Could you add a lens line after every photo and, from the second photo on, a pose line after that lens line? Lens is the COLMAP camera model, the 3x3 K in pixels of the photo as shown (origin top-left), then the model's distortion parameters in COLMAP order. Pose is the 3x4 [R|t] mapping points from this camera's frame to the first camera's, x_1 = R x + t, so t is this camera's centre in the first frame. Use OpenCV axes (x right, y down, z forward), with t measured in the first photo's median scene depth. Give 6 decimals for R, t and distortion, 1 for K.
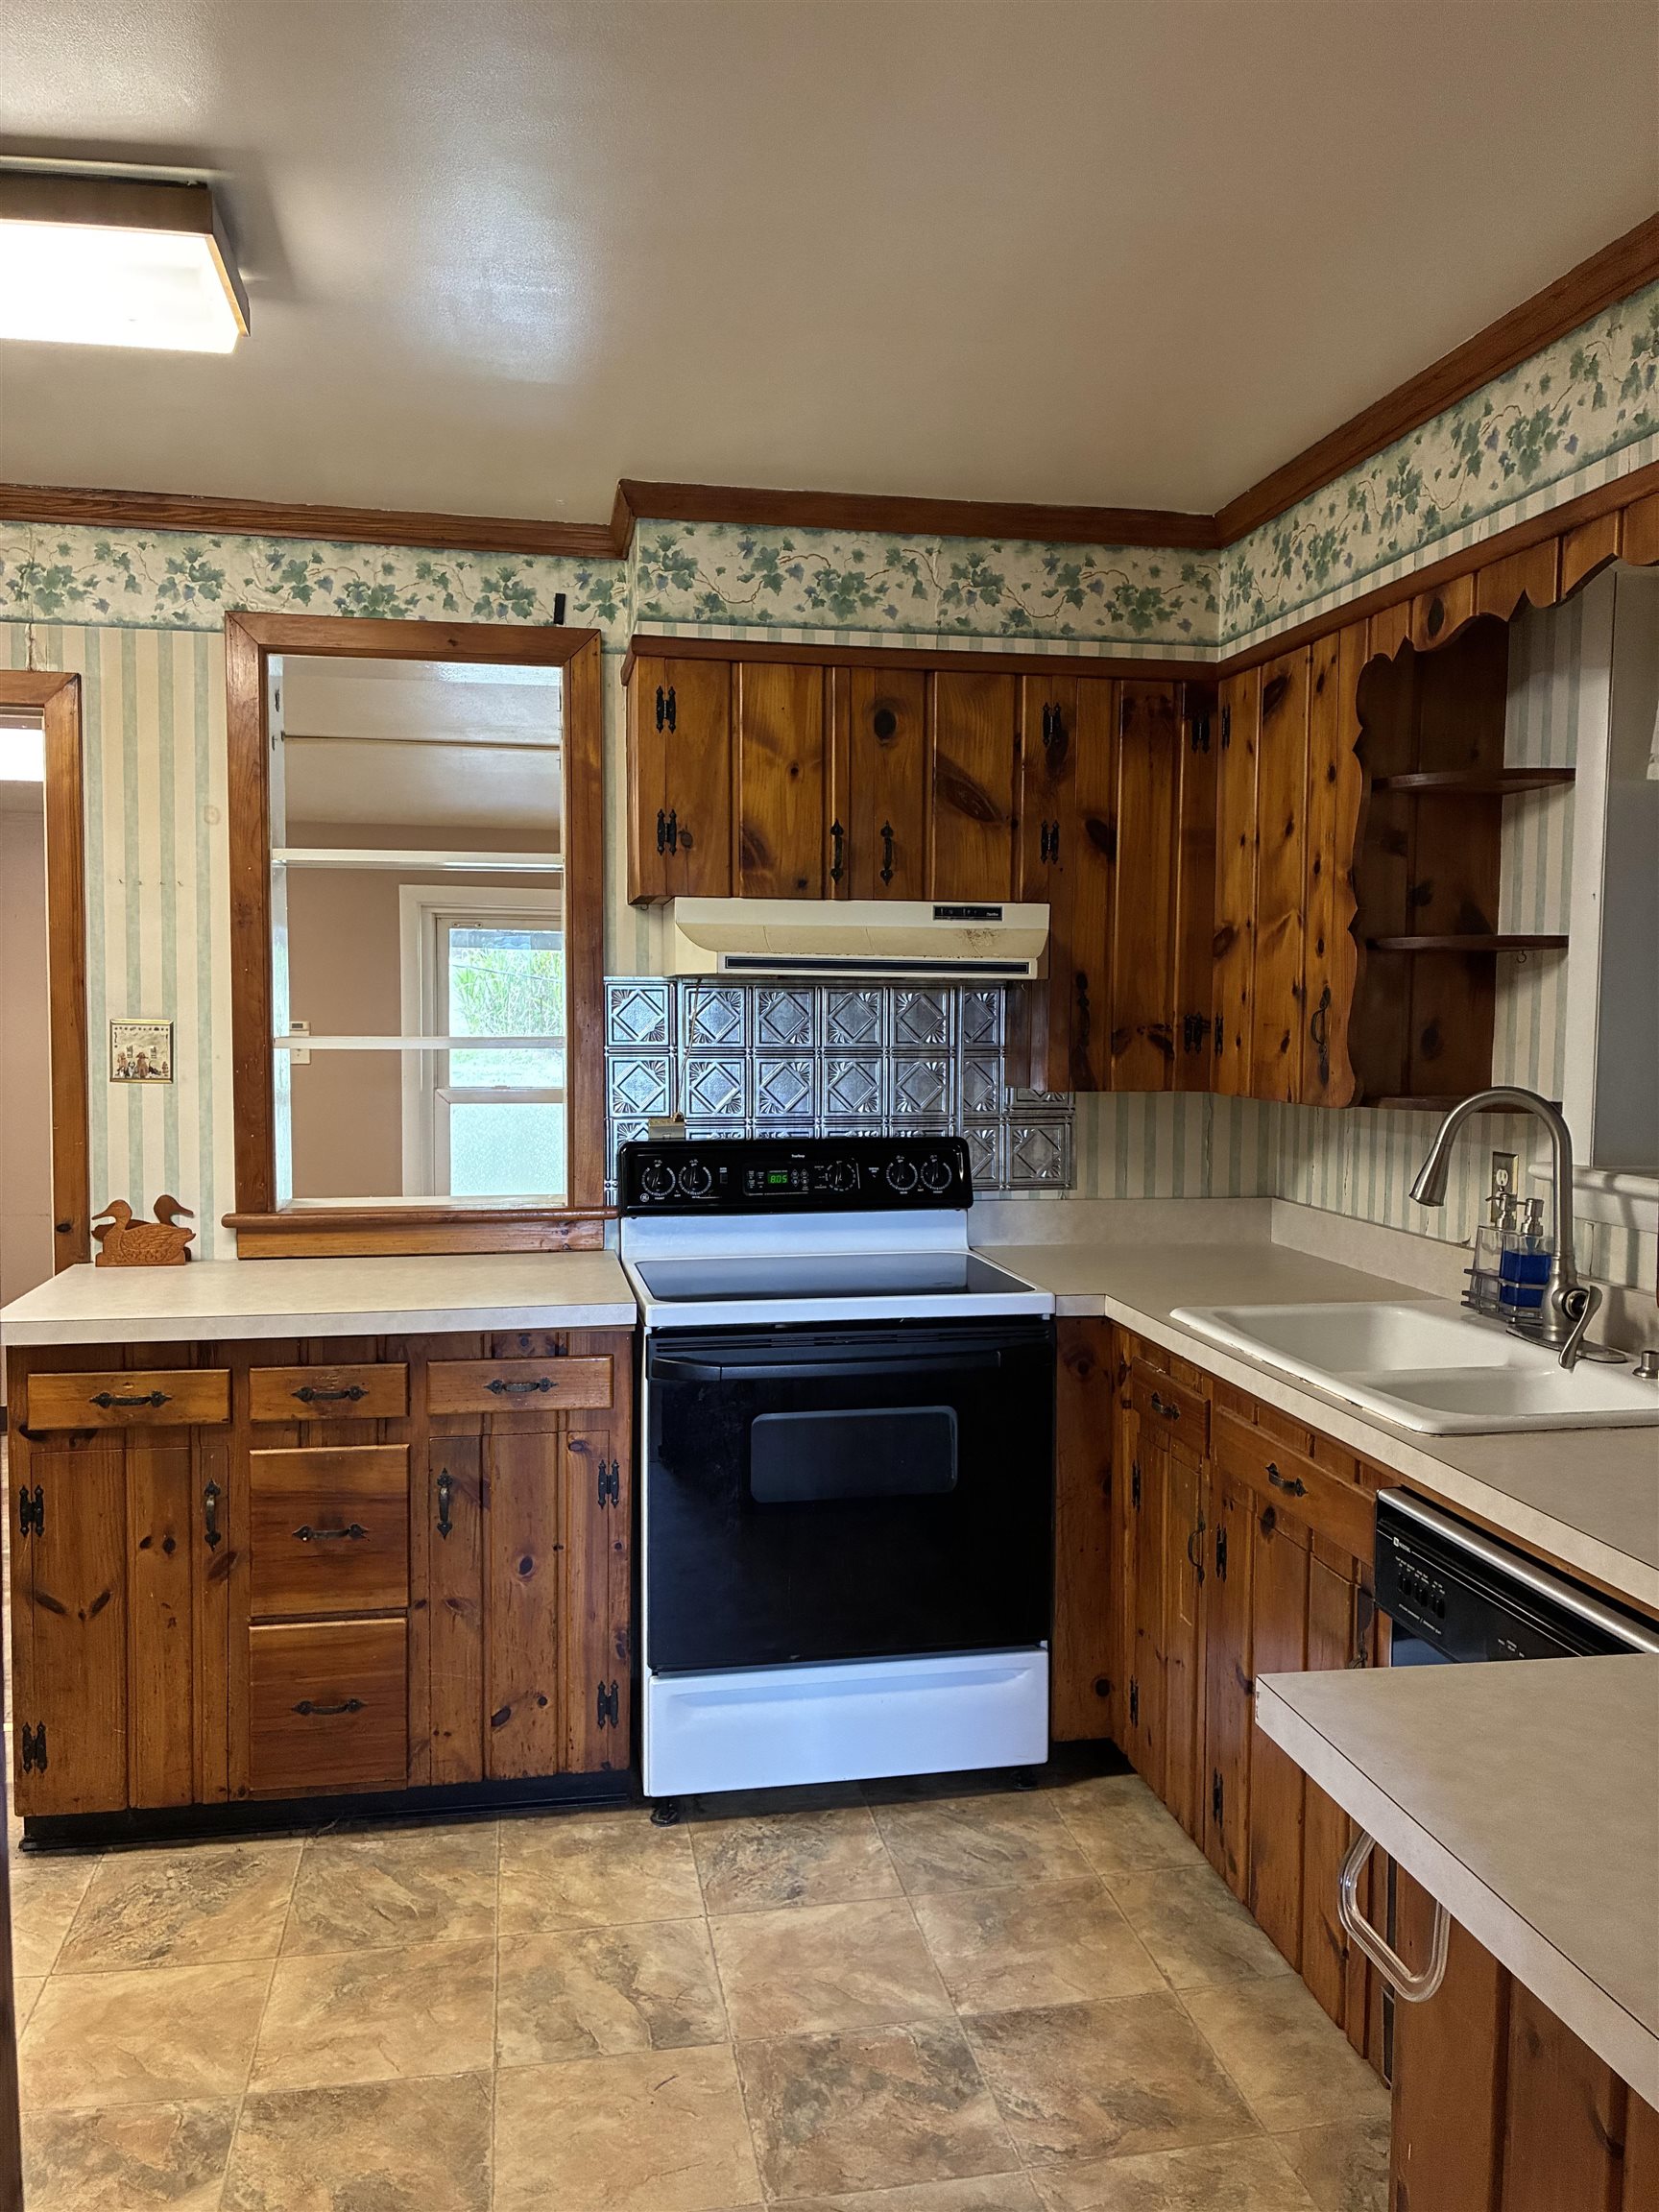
lens RADIAL K [[1669.5, 0, 827.5], [0, 1669.5, 1099.3], [0, 0, 1]] dist [0.056274, -0.076058]
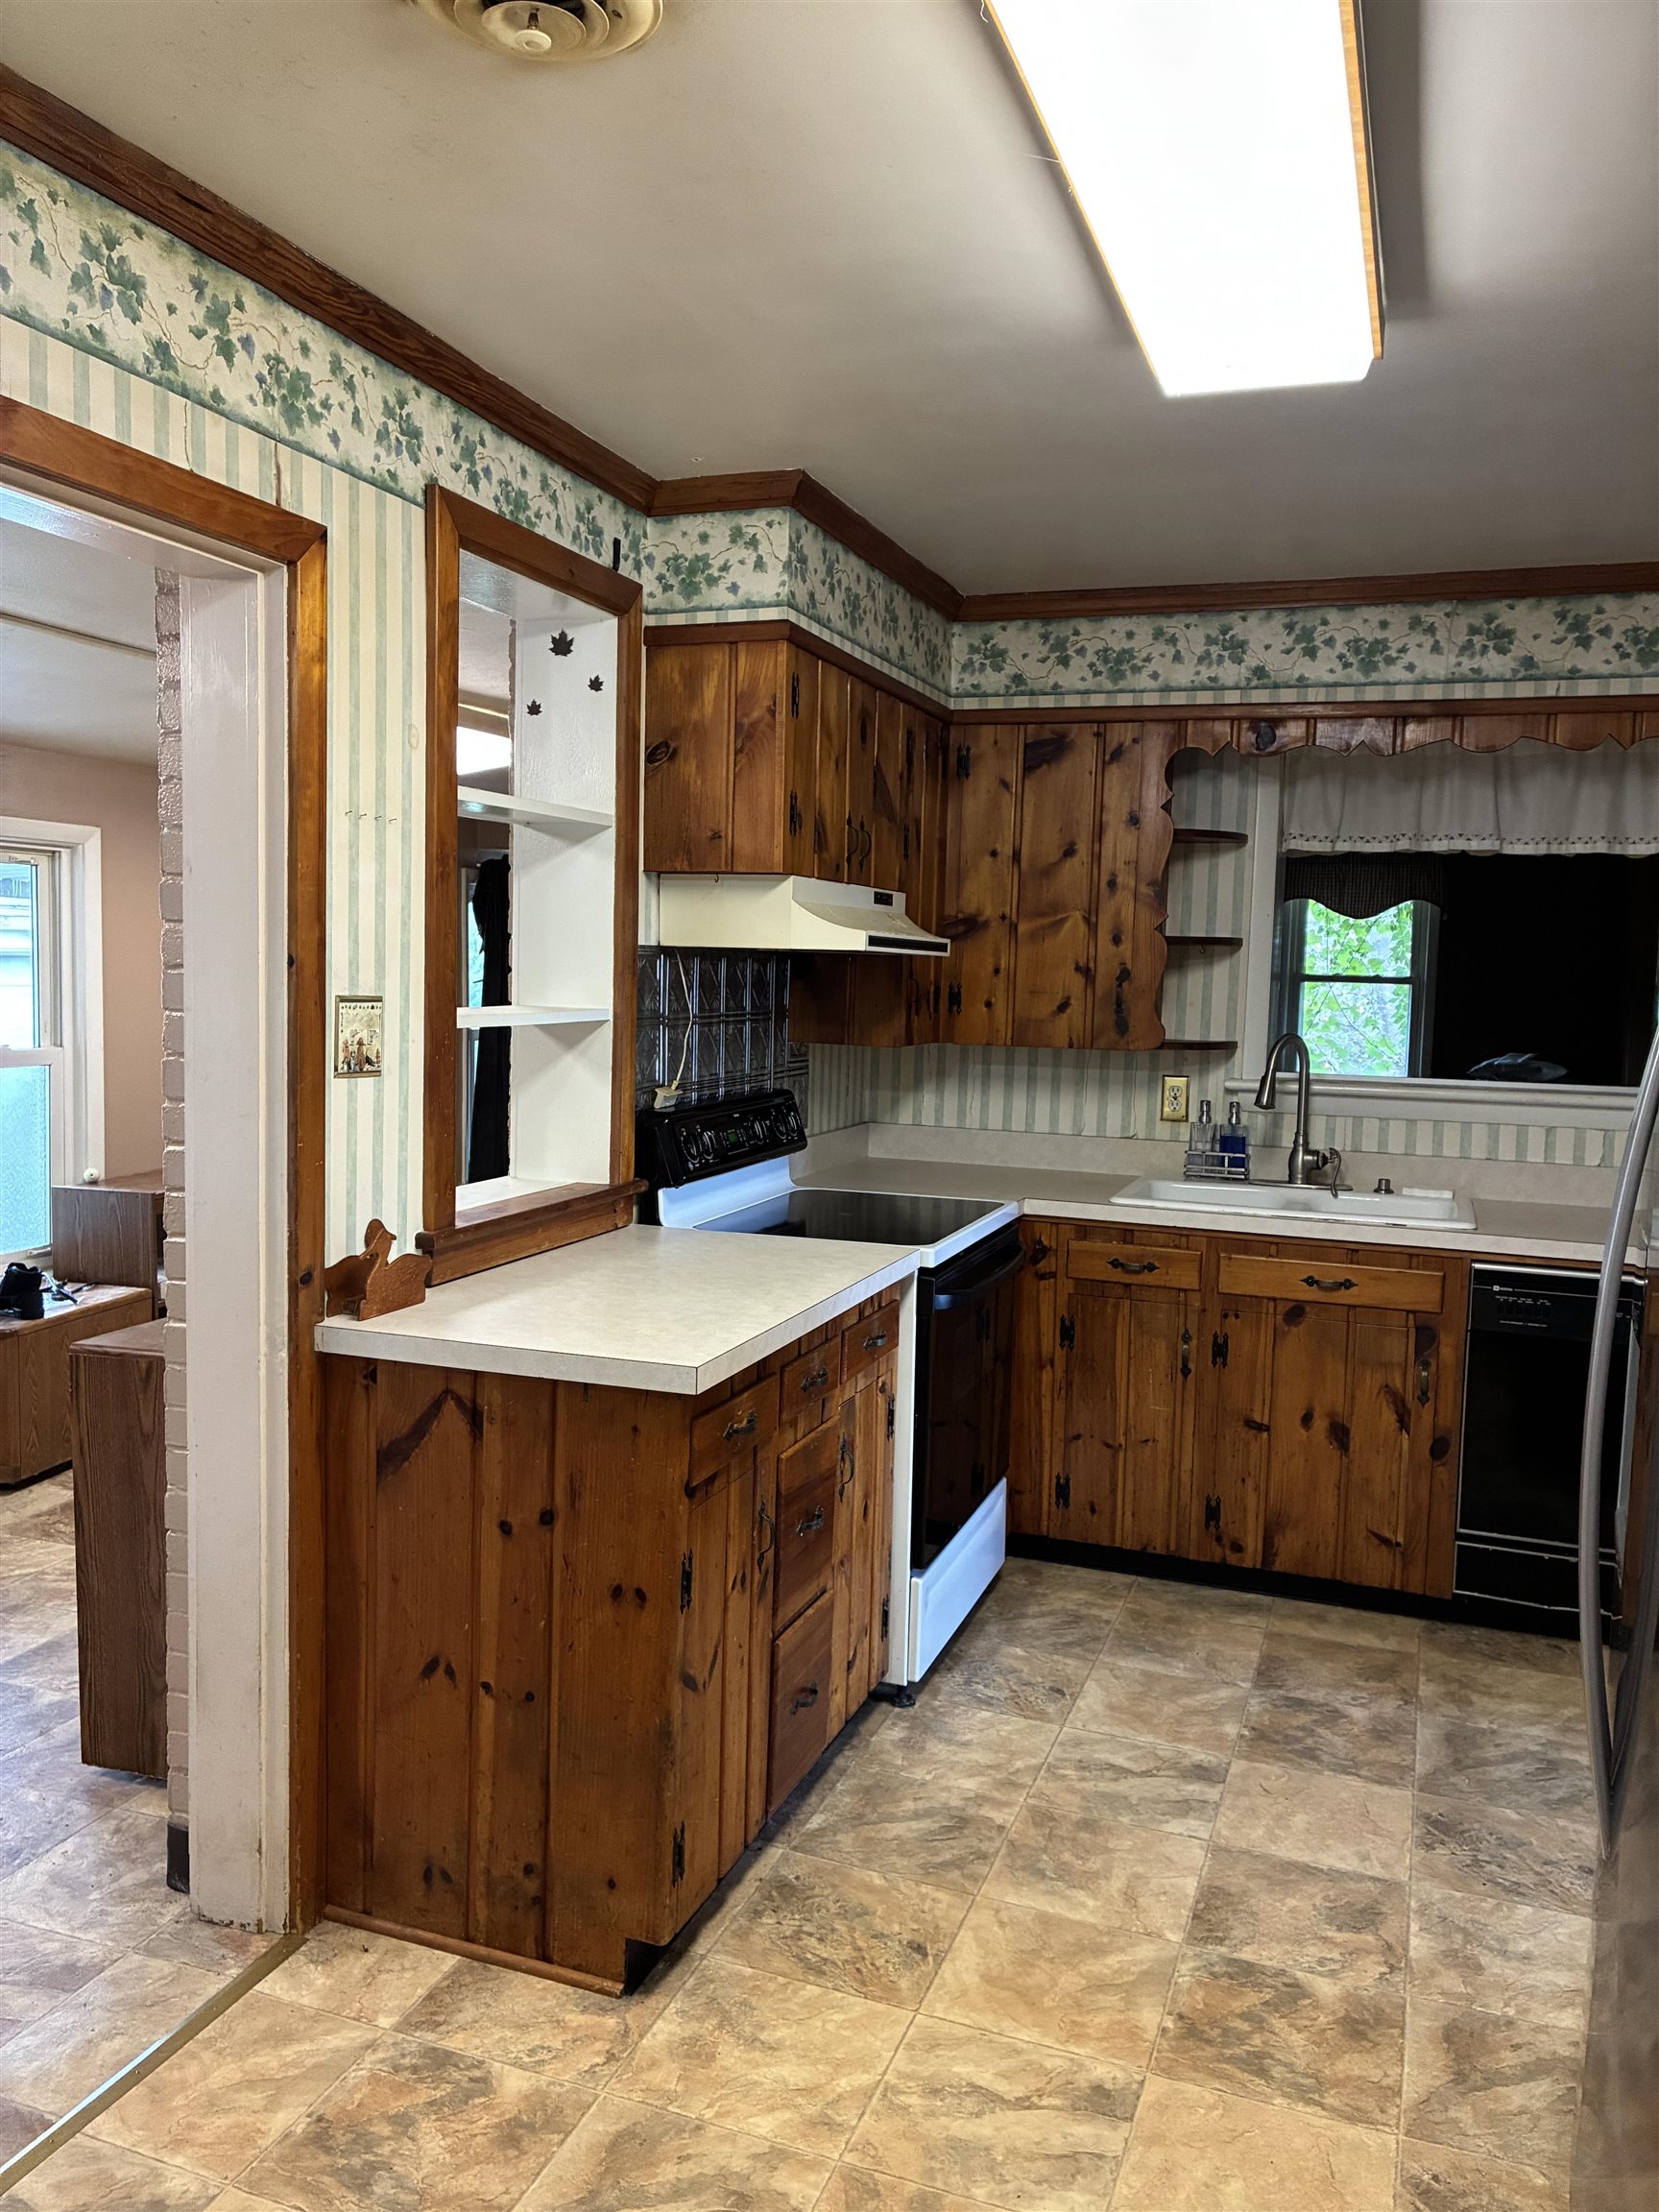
lens RADIAL K [[1686.1, 0, 825.1], [0, 1686.1, 1109.0], [0, 0, 1]] dist [0.019355, 0.005468]
pose [[0.511003, -0.067533, 0.856922, -1.172838], [0.026785, 0.997676, 0.062653, -0.046483], [-0.859161, -0.009063, 0.511625, 0.512790]]
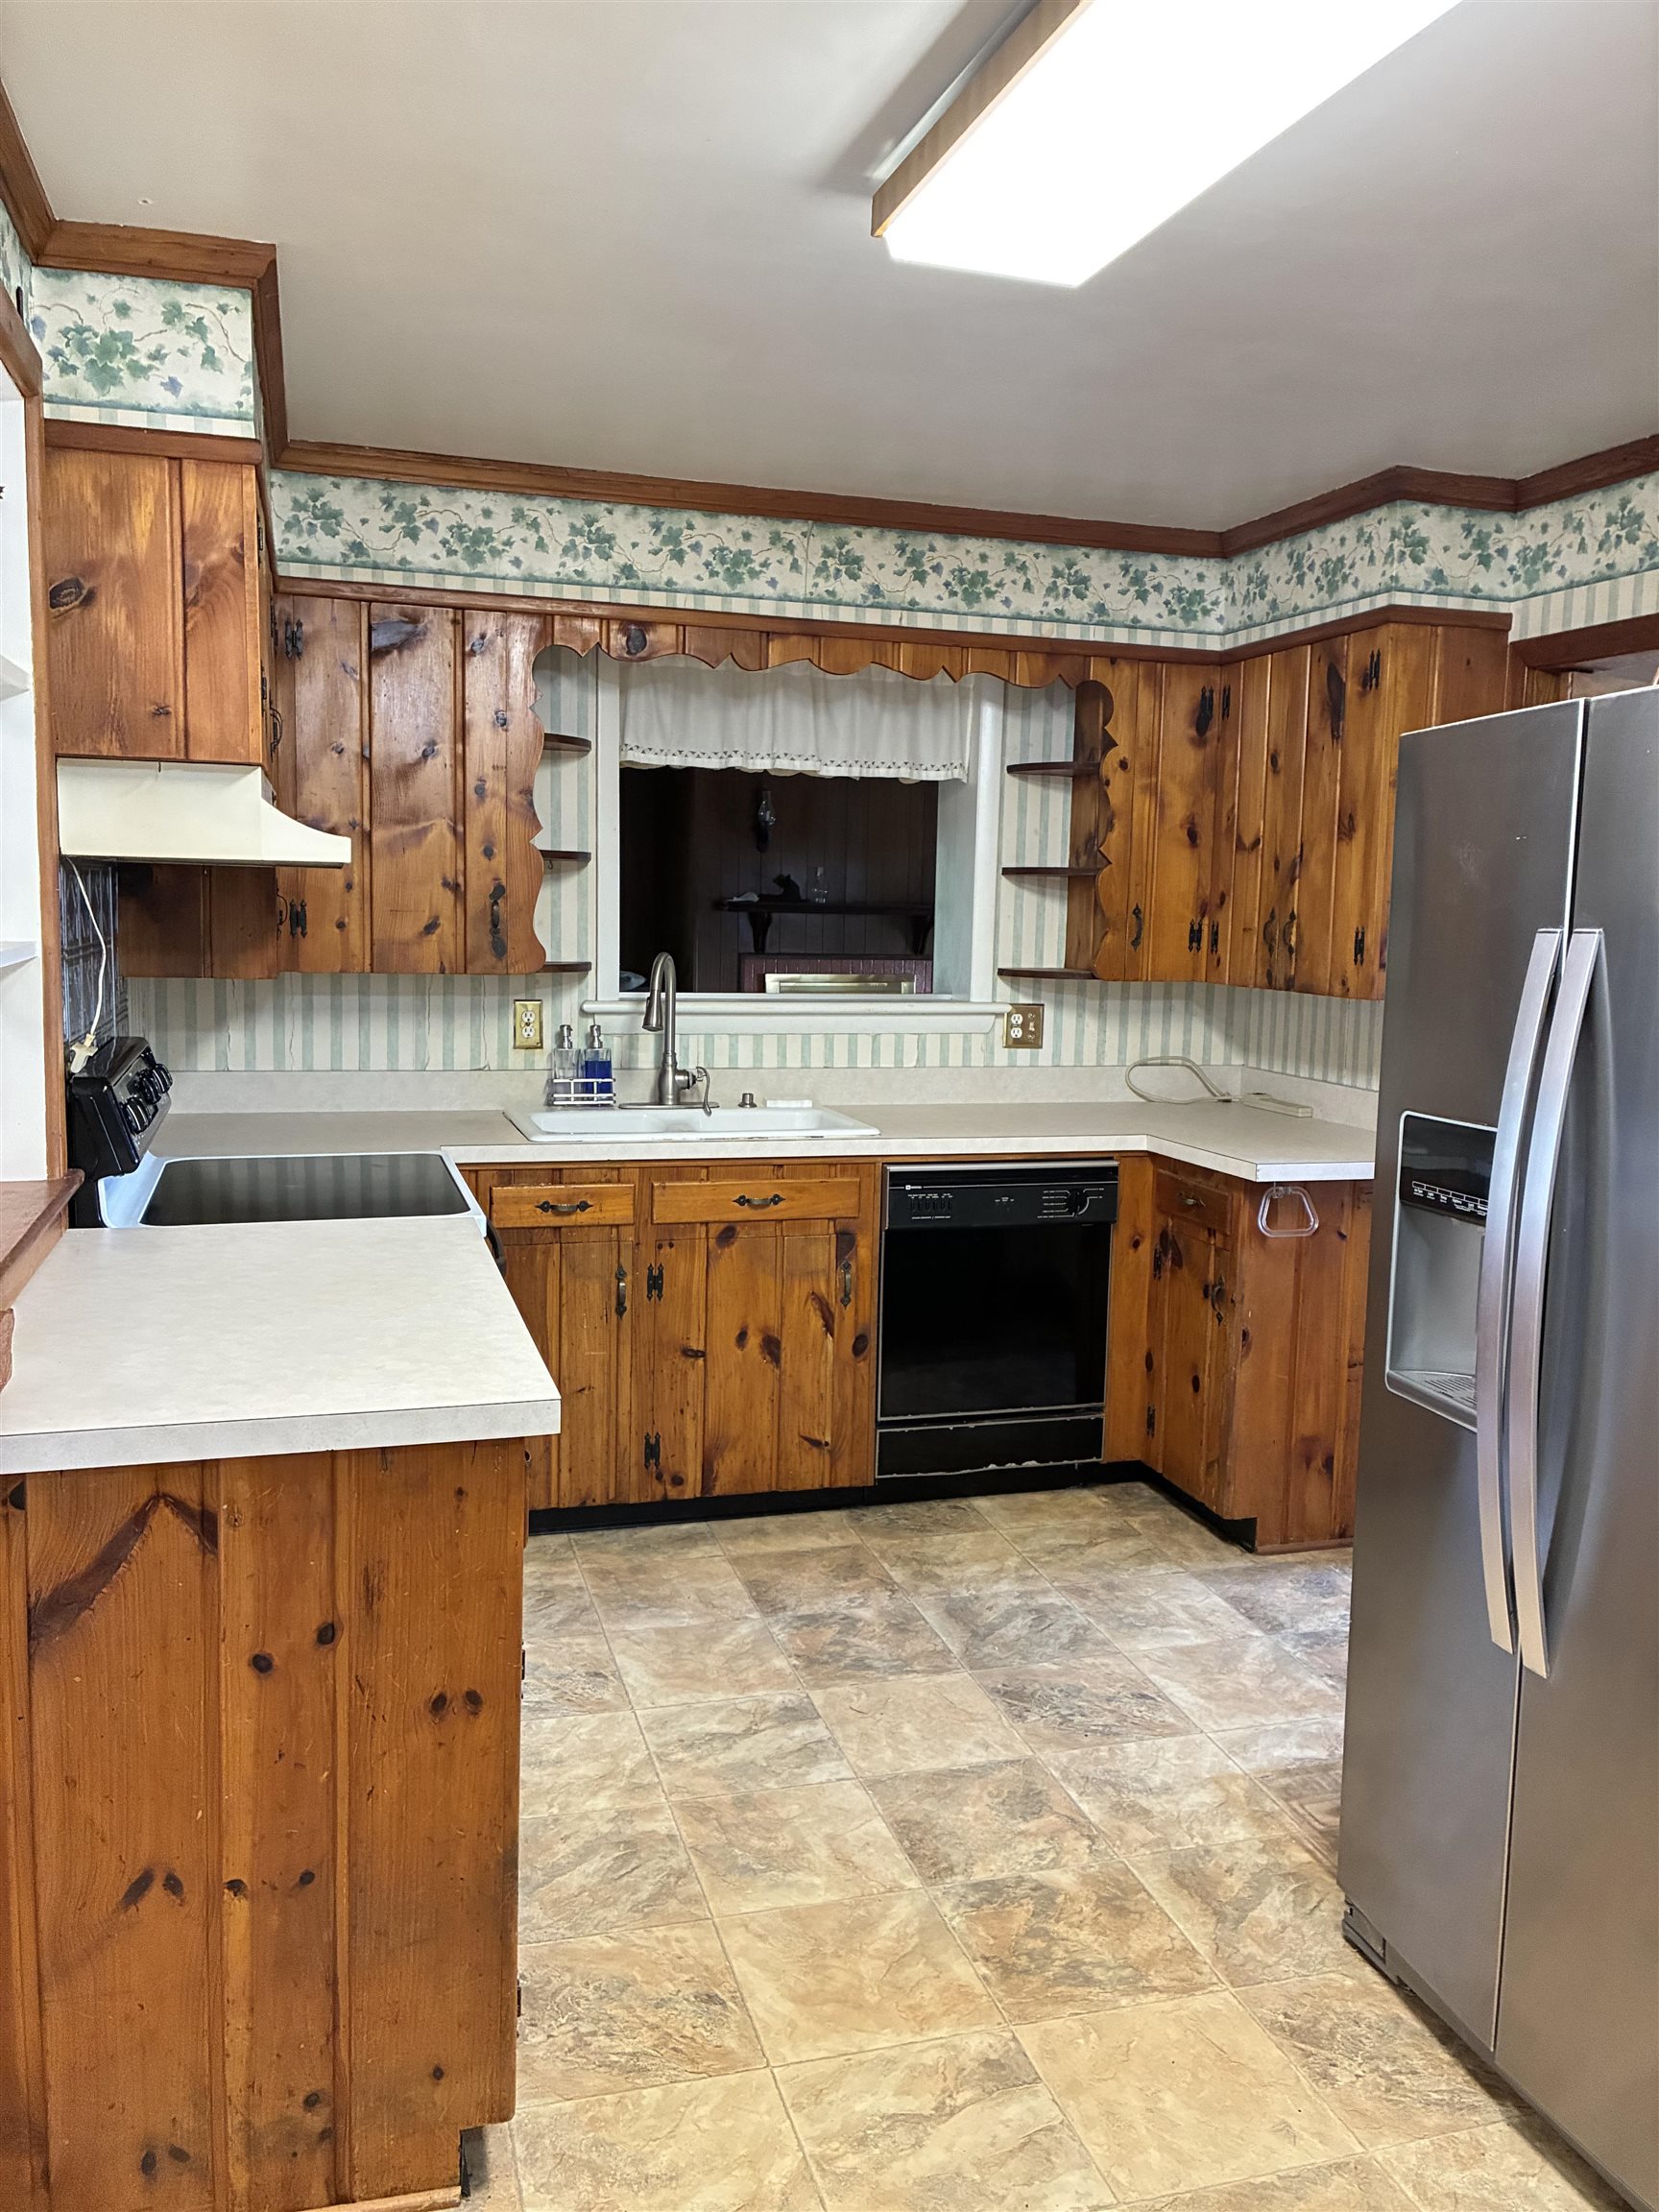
lens RADIAL K [[1691.6, 0, 826.4], [0, 1691.6, 1100.6], [0, 0, 1]] dist [0.018319, -0.002506]
pose [[-0.102476, -0.124389, 0.986928, -1.147421], [0.034757, 0.991097, 0.128524, -0.064245], [-0.994128, 0.047473, -0.097240, 0.947902]]
